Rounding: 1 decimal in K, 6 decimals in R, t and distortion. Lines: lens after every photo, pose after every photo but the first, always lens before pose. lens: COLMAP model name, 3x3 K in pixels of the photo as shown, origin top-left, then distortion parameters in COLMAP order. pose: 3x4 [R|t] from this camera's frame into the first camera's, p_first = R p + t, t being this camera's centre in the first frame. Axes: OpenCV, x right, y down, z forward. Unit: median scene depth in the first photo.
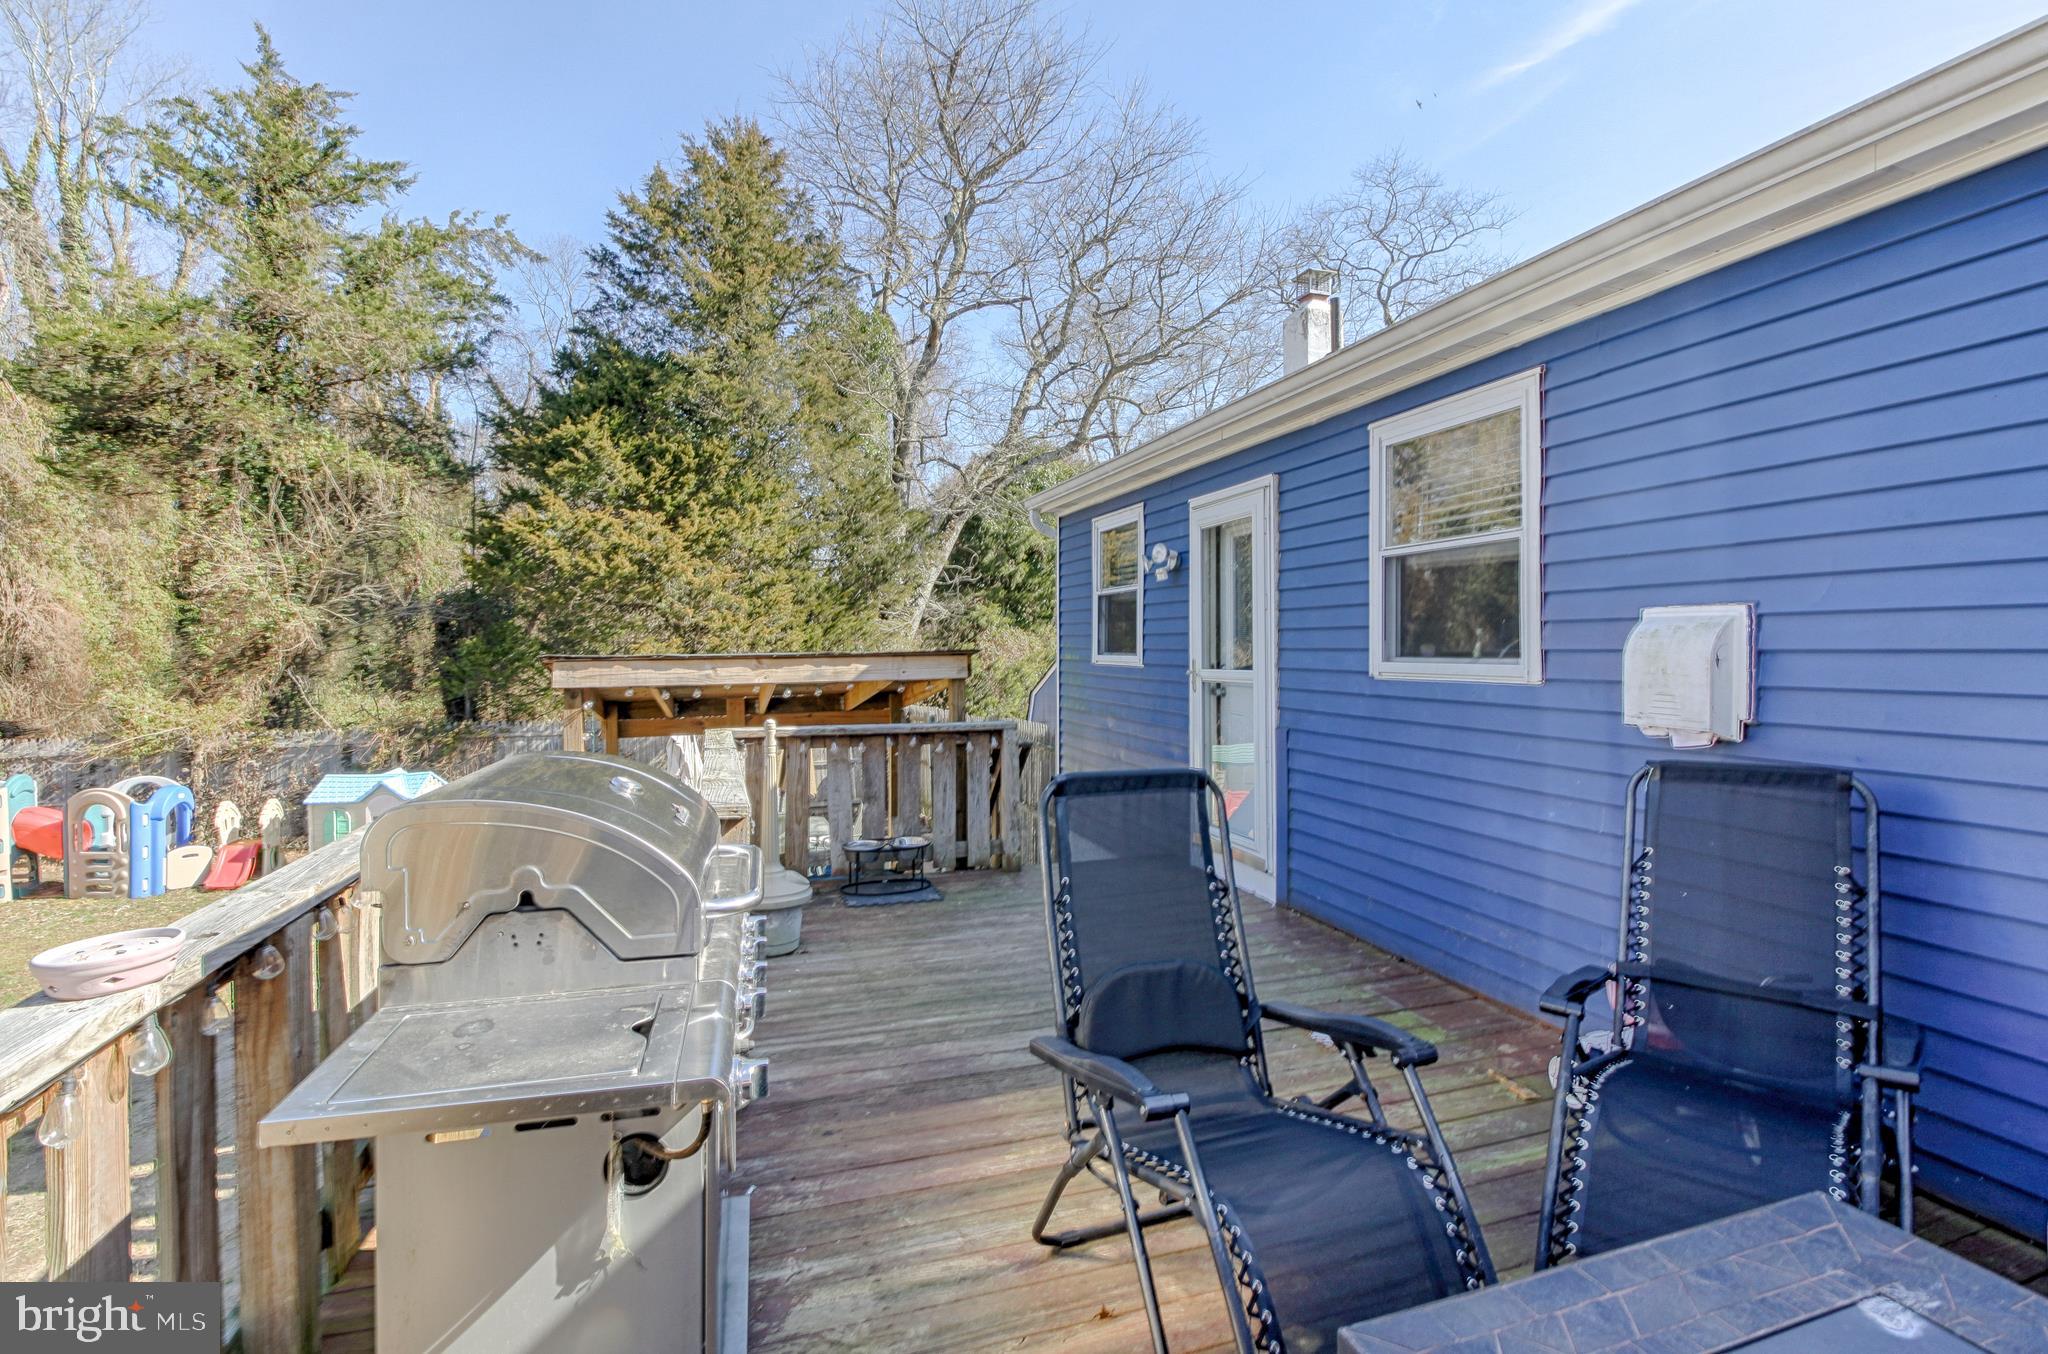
lens RADIAL K [[941.5, 0, 1021.5], [0, 941.5, 651.1], [0, 0, 1]] dist [0.004830, -0.006031]
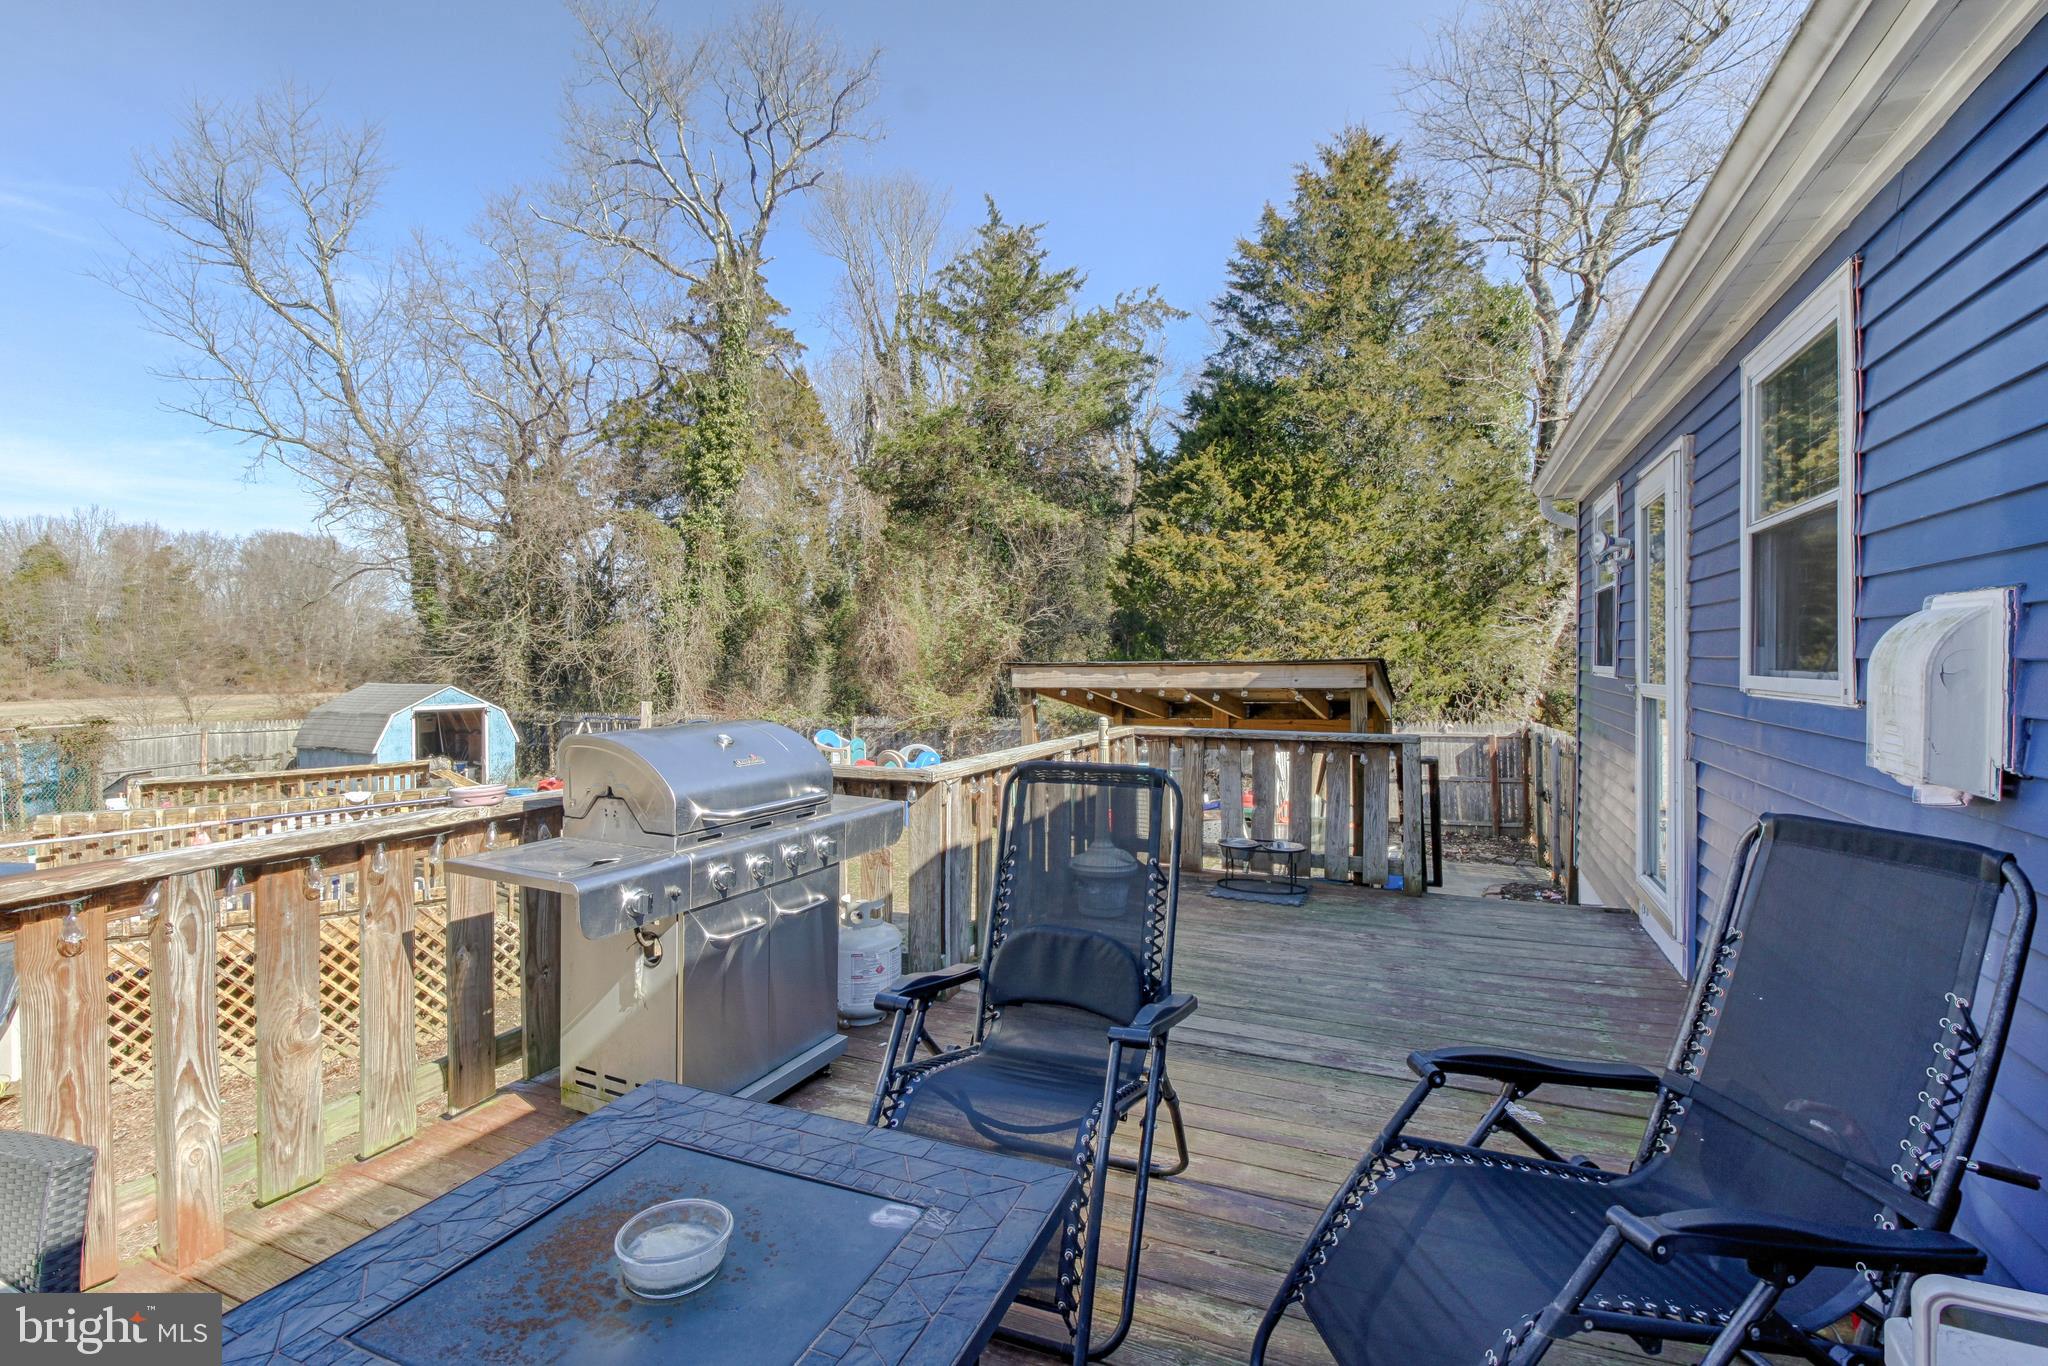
lens RADIAL K [[941.5, 0, 1012.6], [0, 941.5, 662.5], [0, 0, 1]] dist [0.004830, -0.006031]
pose [[0.745118, 0.004264, -0.666919, 0.120845], [-0.002596, 0.999991, 0.003494, 0.000012], [0.666928, -0.000872, 0.745122, 0.013451]]
